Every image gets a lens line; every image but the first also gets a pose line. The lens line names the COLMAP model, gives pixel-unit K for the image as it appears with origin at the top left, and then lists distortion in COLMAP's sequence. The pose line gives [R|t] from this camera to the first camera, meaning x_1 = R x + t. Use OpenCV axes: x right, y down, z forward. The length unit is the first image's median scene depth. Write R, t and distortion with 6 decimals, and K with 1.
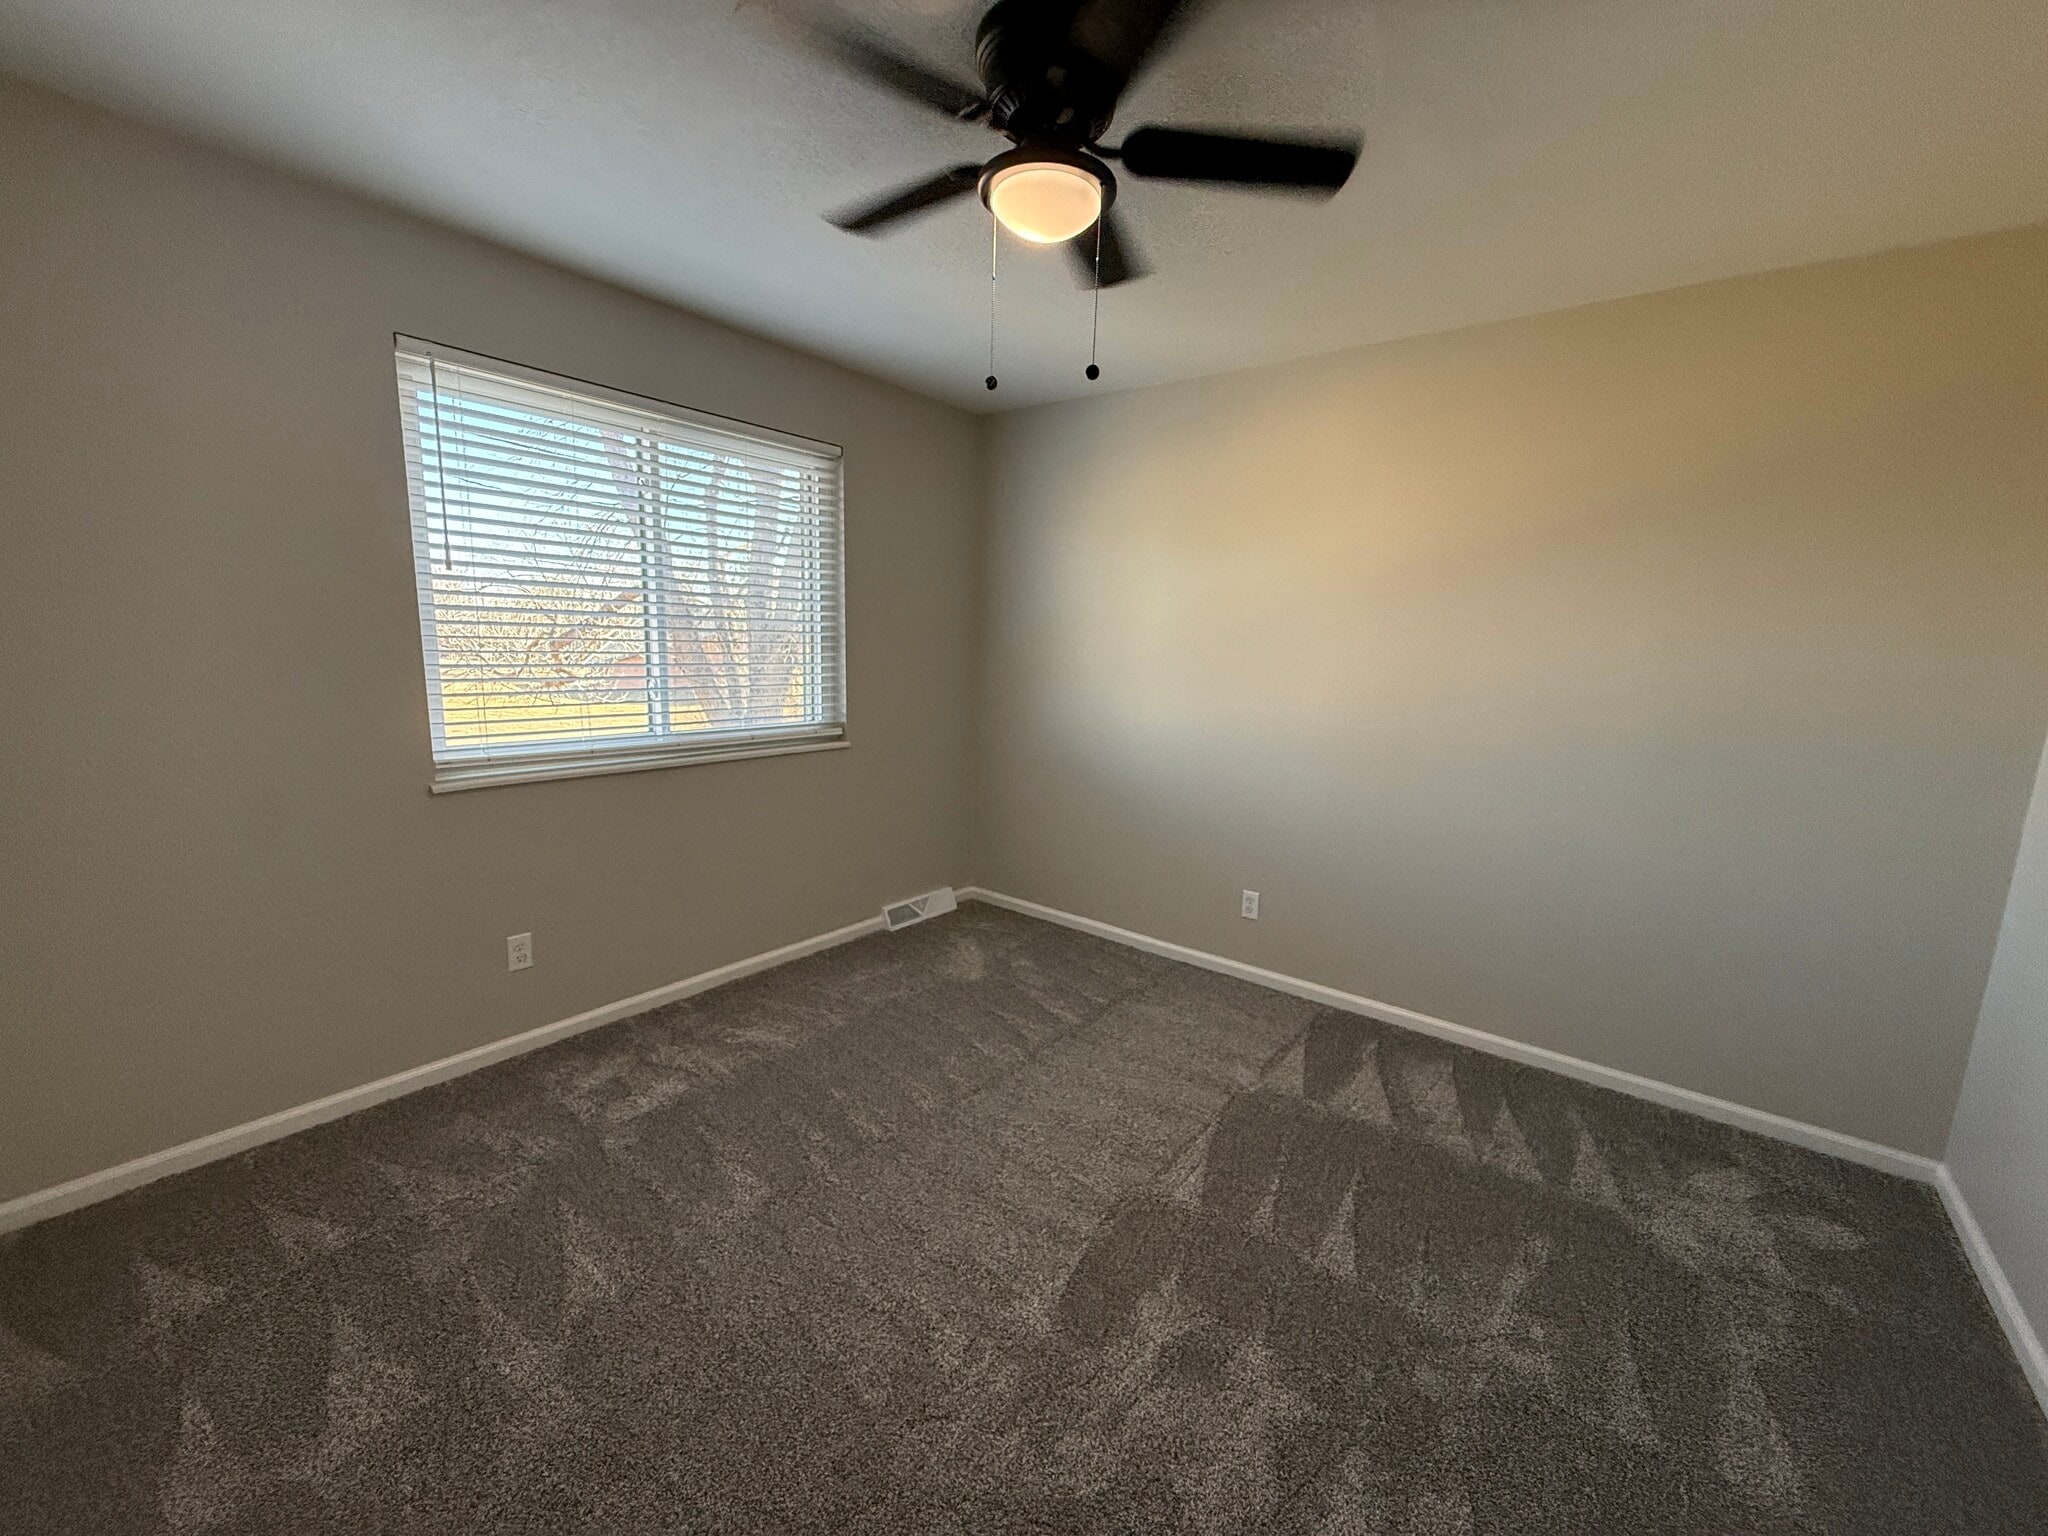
lens RADIAL K [[812.7, 0, 1021.4], [0, 812.7, 769.7], [0, 0, 1]] dist [0.000262, -0.000060]
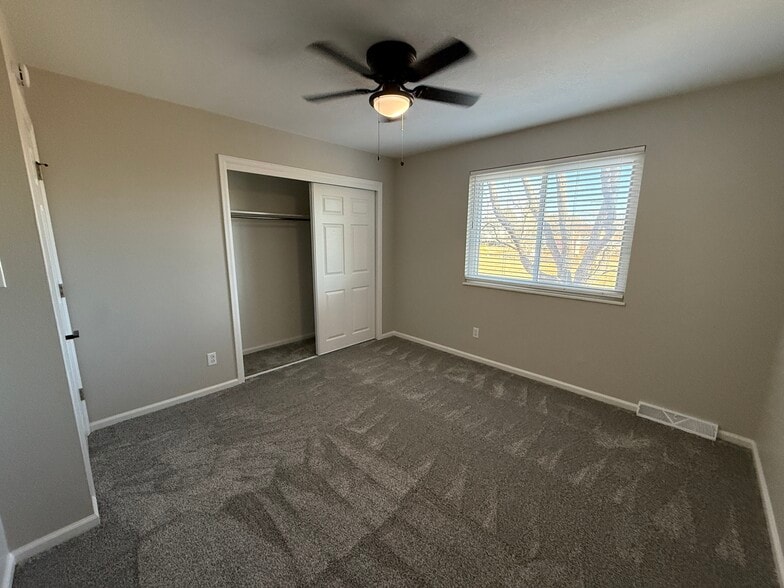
lens RADIAL K [[311.1, 0, 391.0], [0, 311.1, 294.7], [0, 0, 1]] dist [0.000262, -0.000060]
pose [[-0.116406, 0.156464, -0.980800, 0.594013], [-0.170071, 0.969788, 0.174892, -0.092517], [0.978532, 0.187164, -0.086279, 0.559803]]
